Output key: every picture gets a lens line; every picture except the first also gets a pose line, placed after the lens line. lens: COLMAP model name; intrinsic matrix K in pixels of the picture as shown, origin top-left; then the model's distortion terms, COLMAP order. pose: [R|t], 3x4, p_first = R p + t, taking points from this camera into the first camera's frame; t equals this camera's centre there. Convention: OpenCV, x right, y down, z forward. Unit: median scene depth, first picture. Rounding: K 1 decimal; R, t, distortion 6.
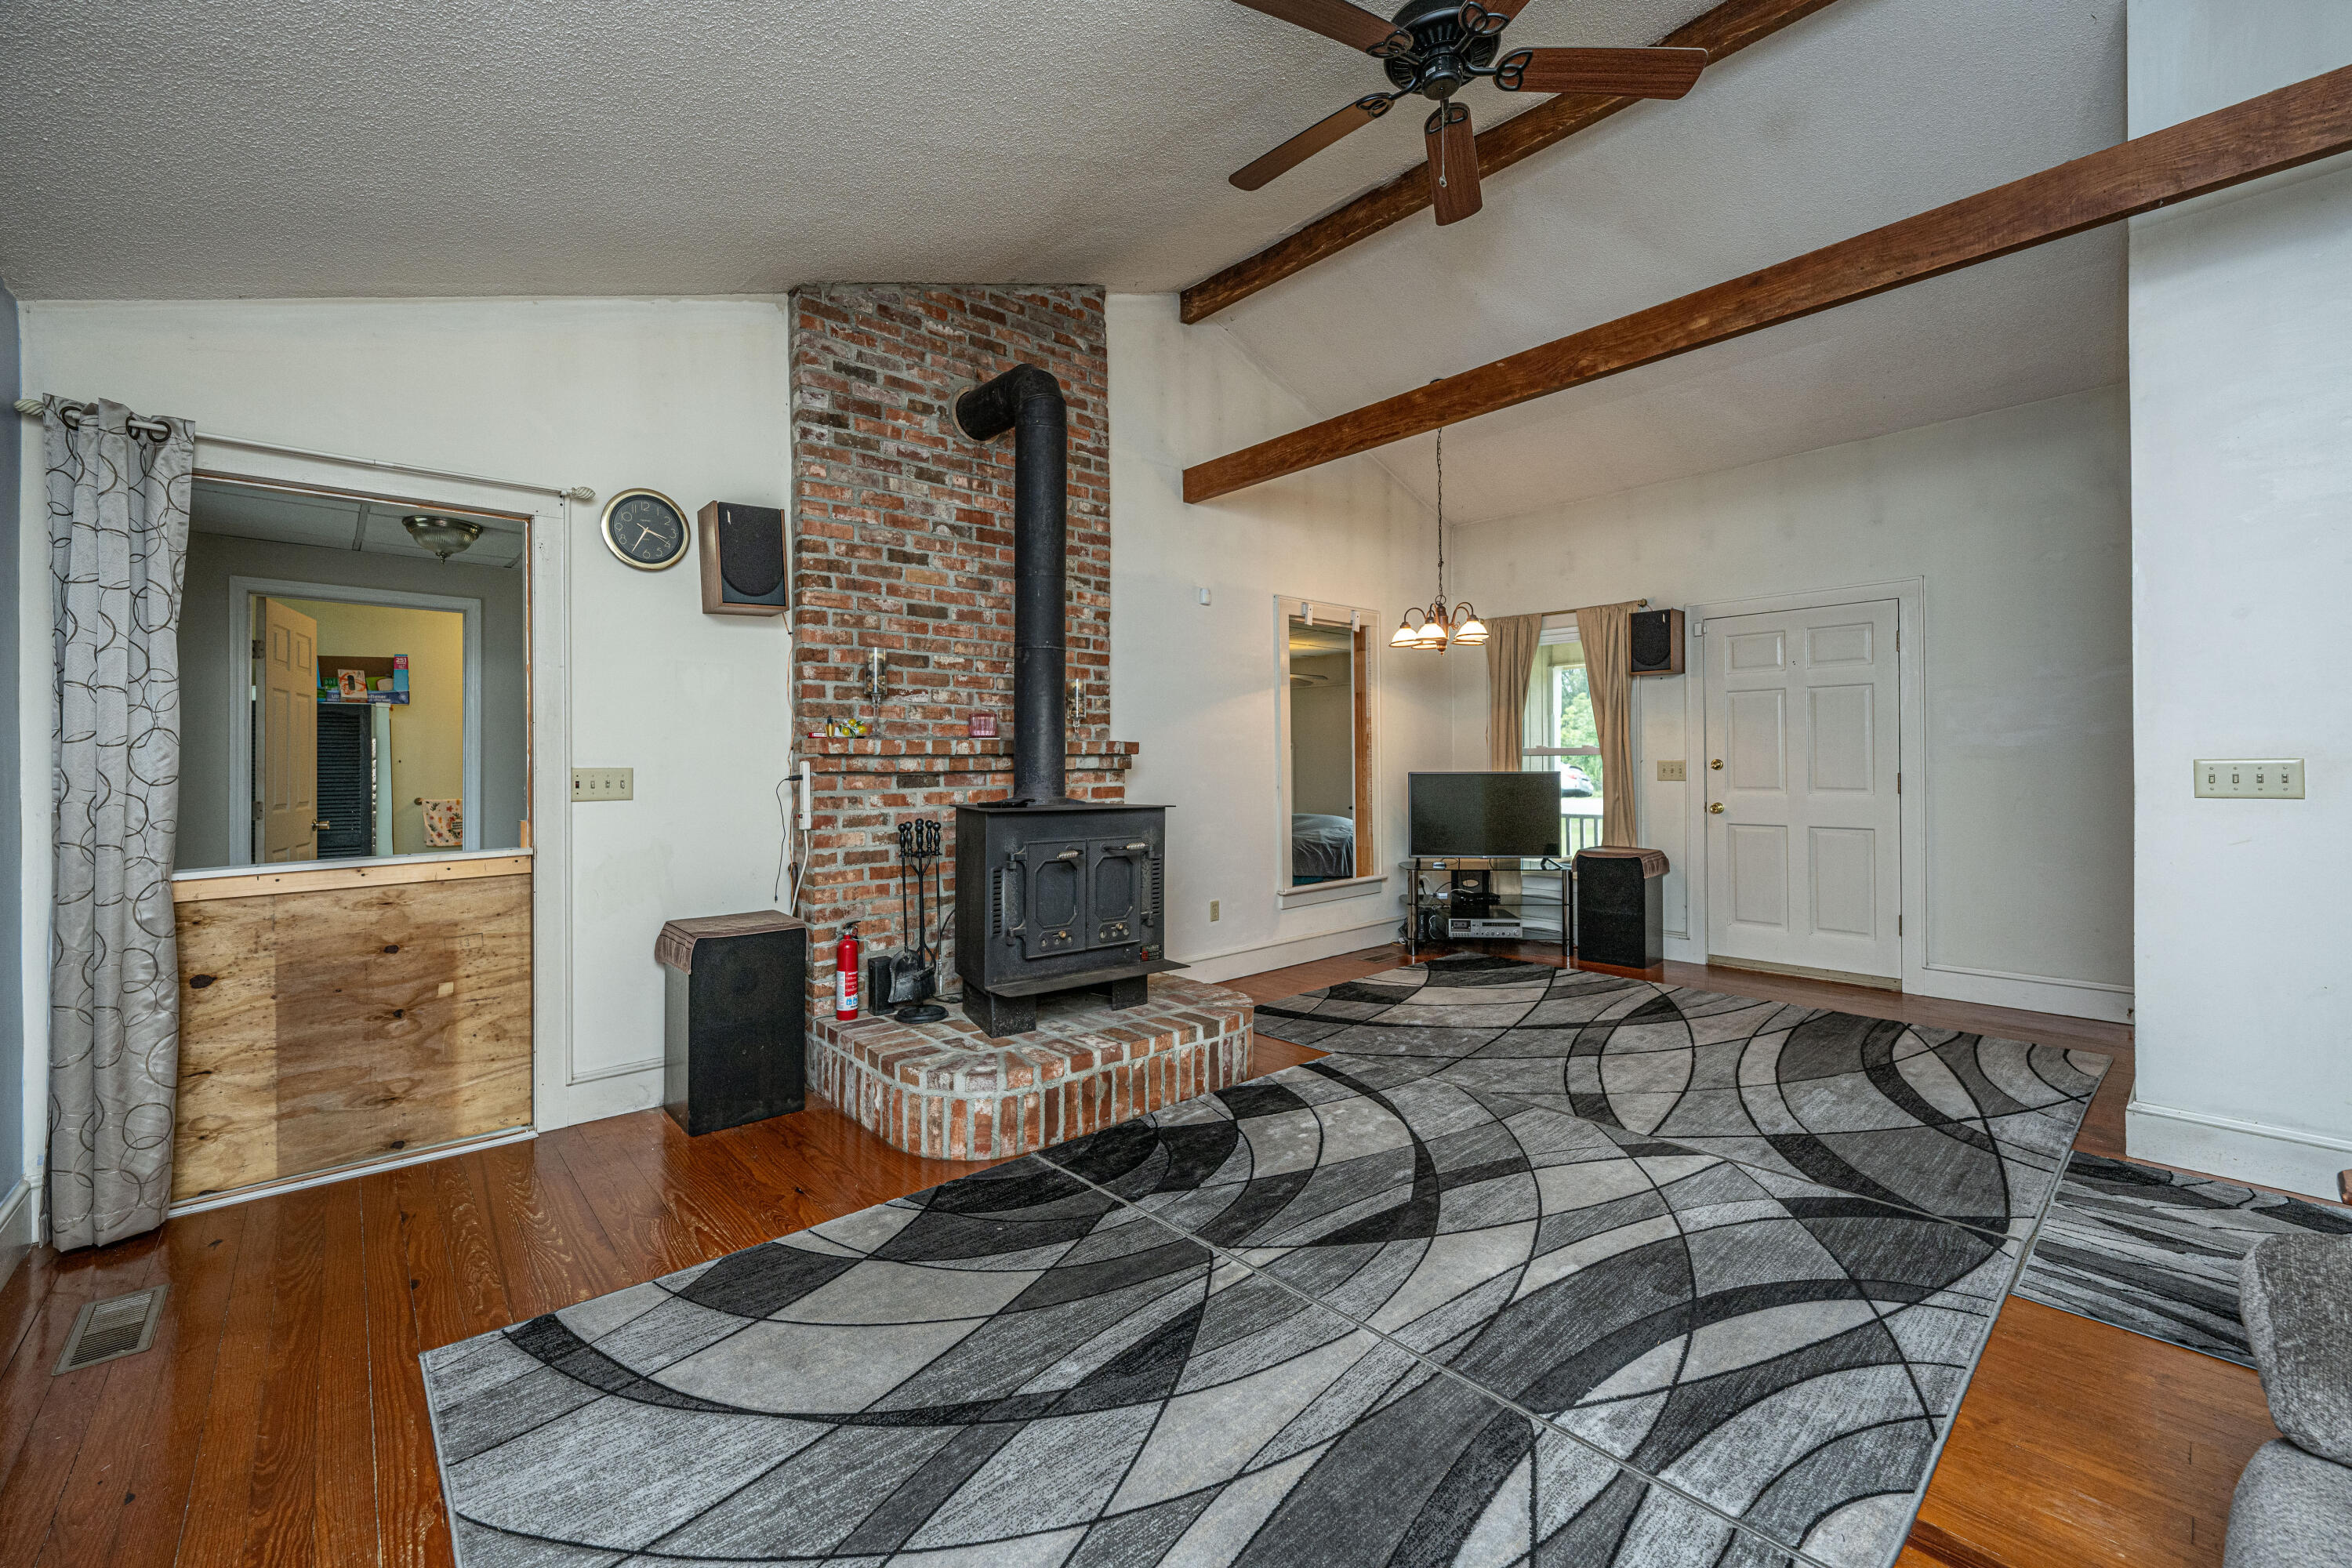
lens RADIAL K [[978.0, 0, 1092.9], [0, 978.0, 761.4], [0, 0, 1]] dist [-0.001607, -0.000263]
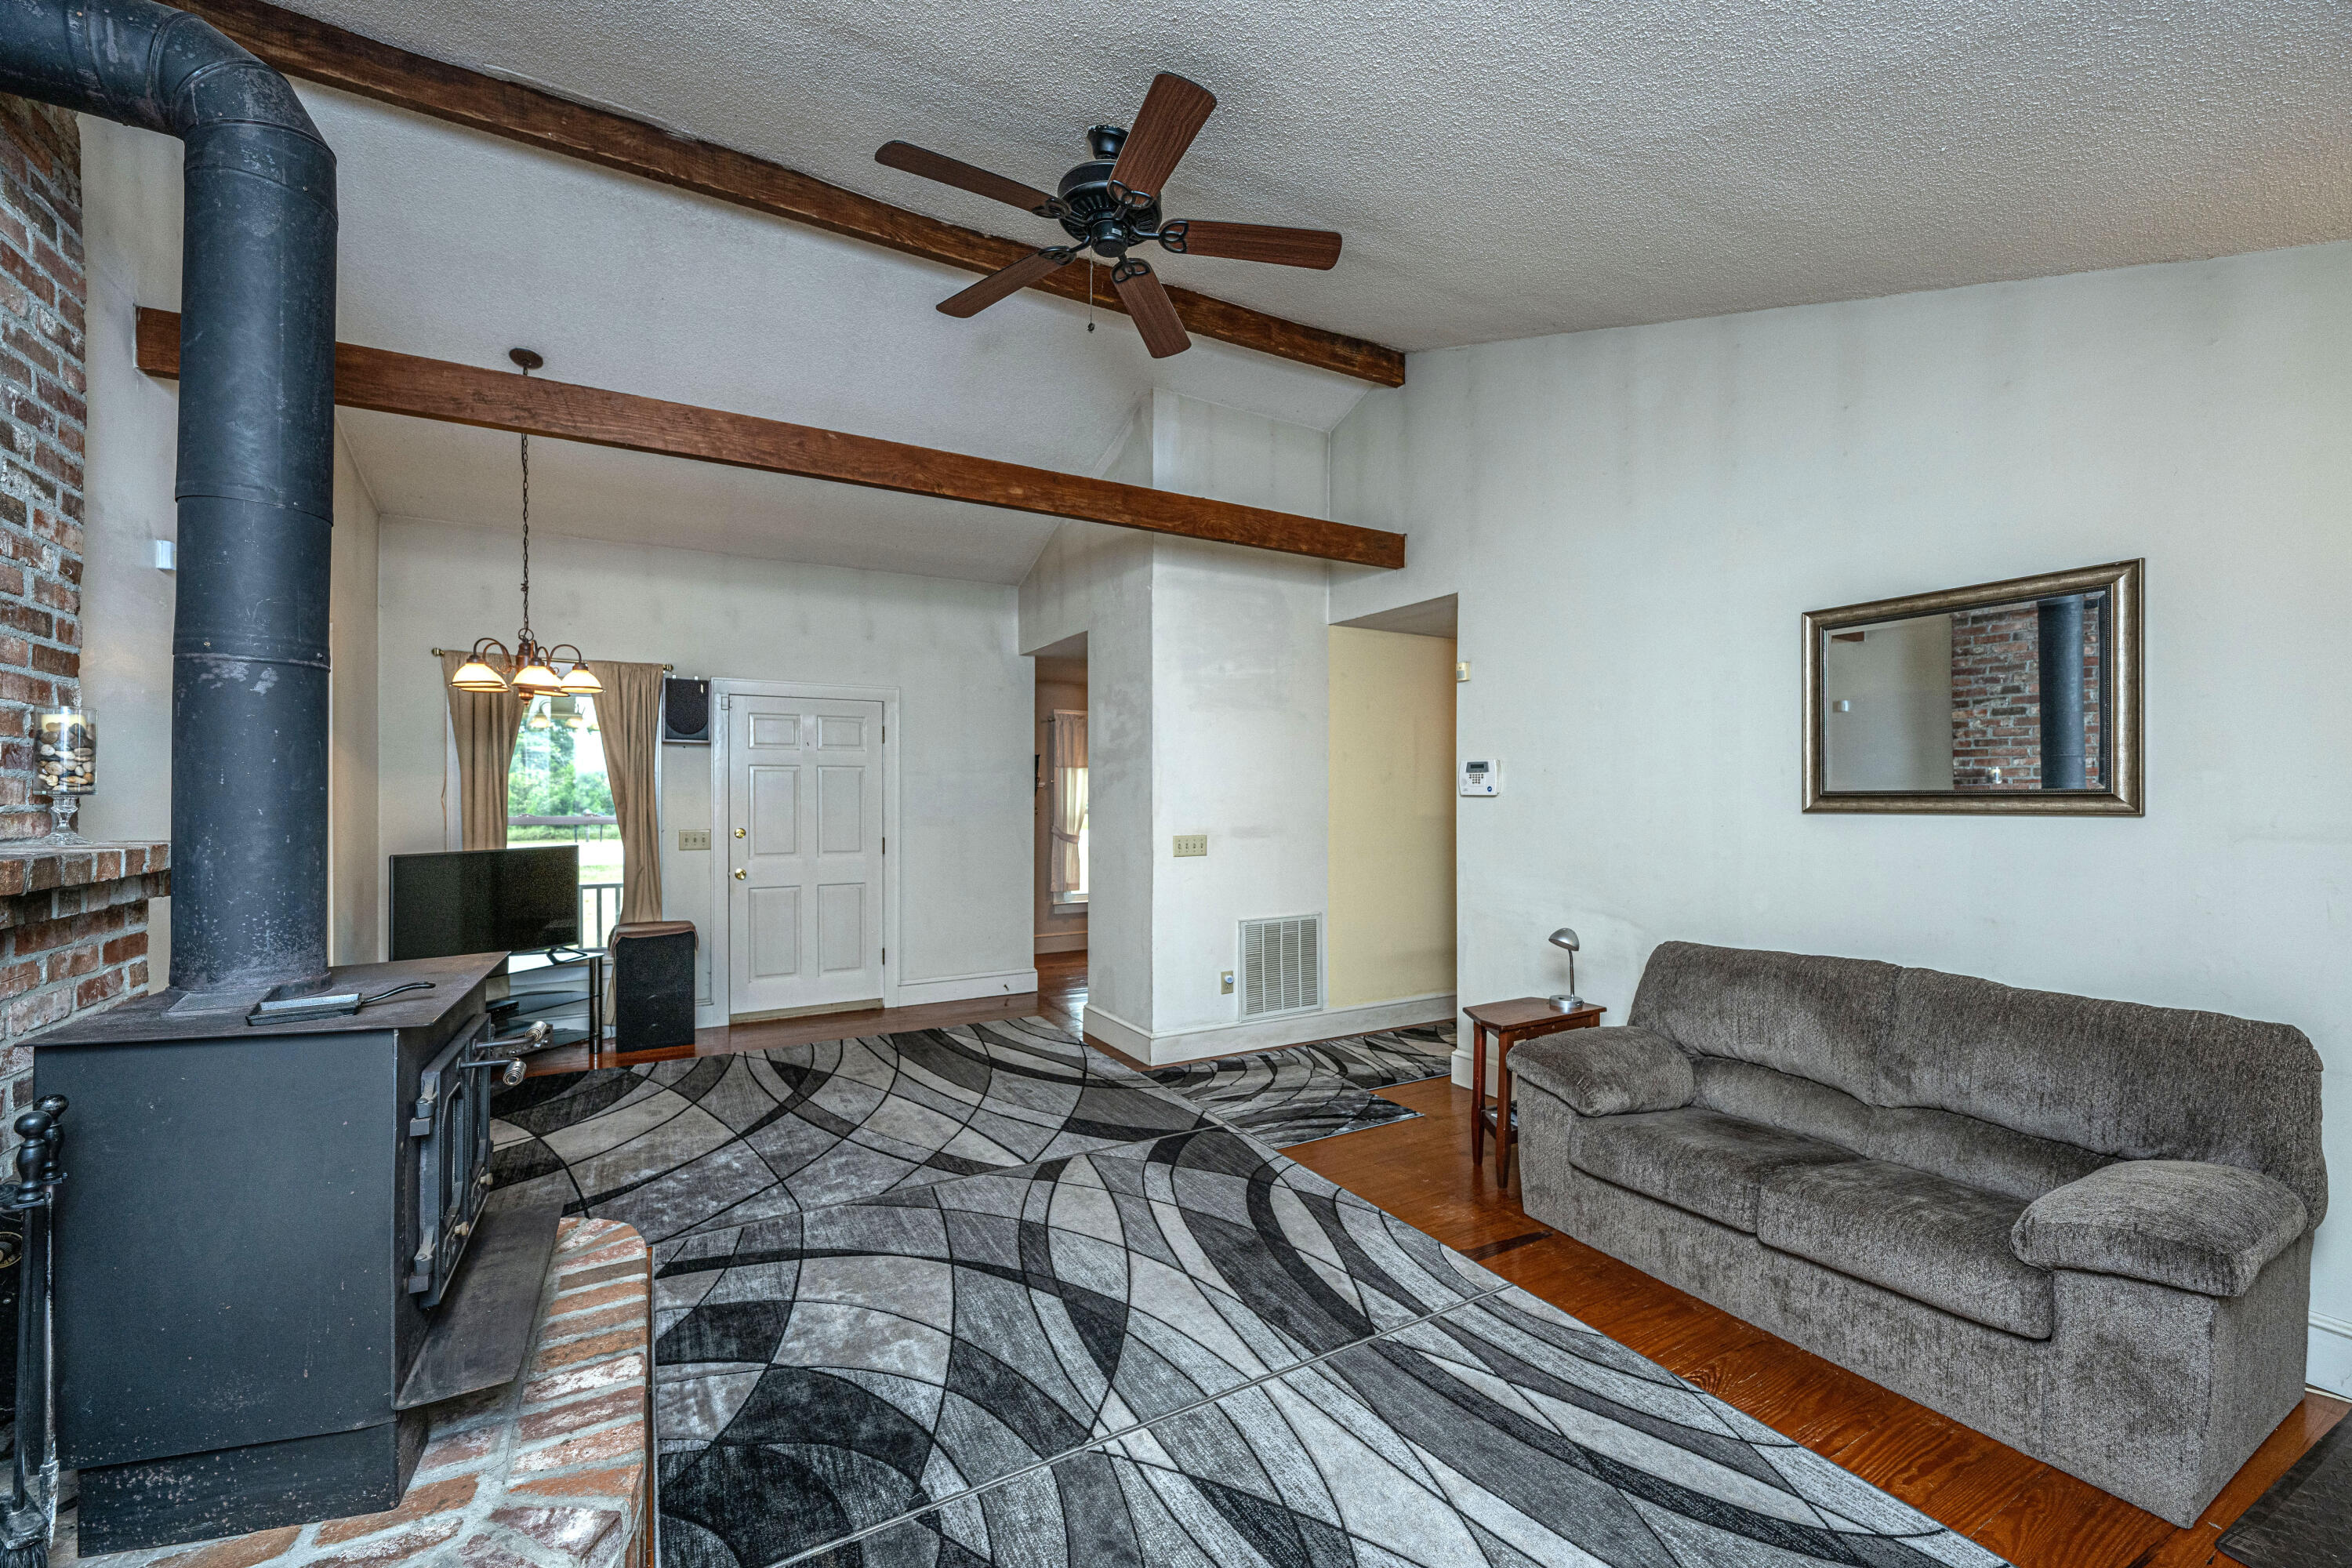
lens RADIAL K [[947.9, 0, 1240.3], [0, 947.9, 792.2], [0, 0, 1]] dist [0.001726, 0.000286]
pose [[0.133070, 0.007796, 0.991076, -0.513006], [-0.003816, 0.999966, -0.007354, -0.059263], [-0.991099, -0.002804, 0.133095, 0.549770]]
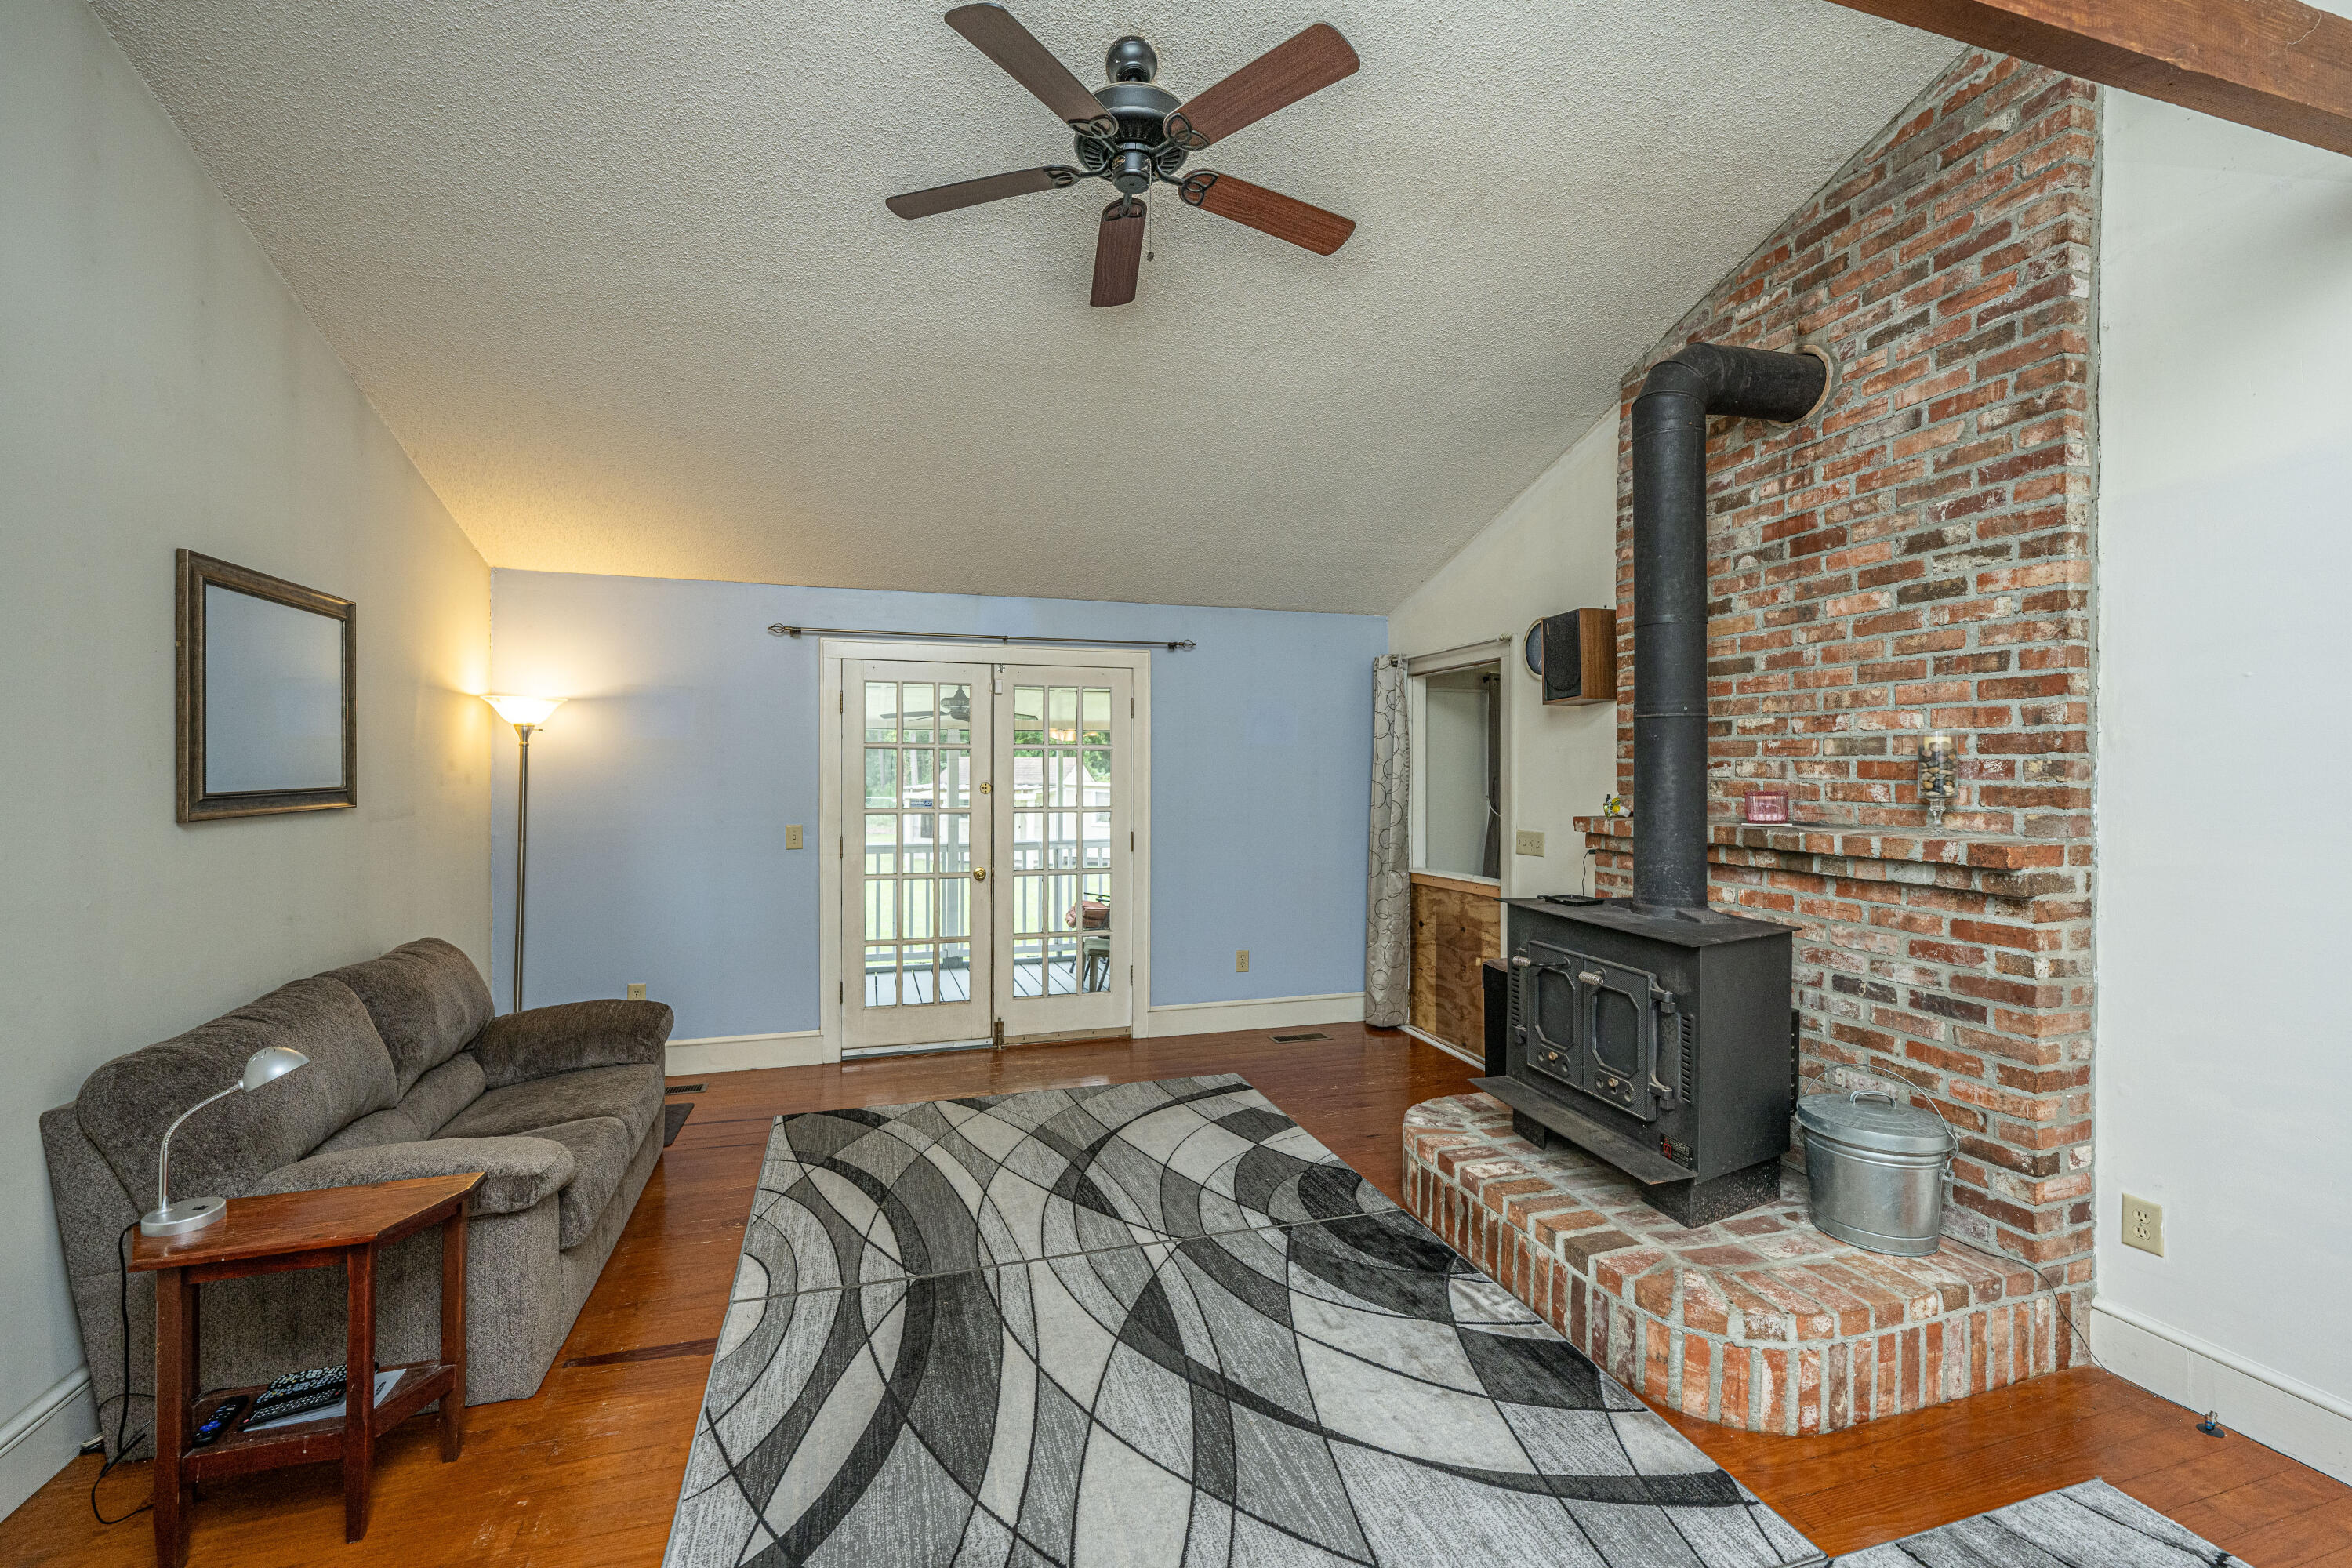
lens RADIAL K [[969.6, 0, 1182.1], [0, 969.6, 769.4], [0, 0, 1]] dist [-0.000820, -0.000056]
pose [[-0.378165, 0.005891, -0.925719, 0.945547], [0.004927, 0.999978, 0.004351, -0.089134], [0.925725, -0.002915, -0.378186, 1.082988]]
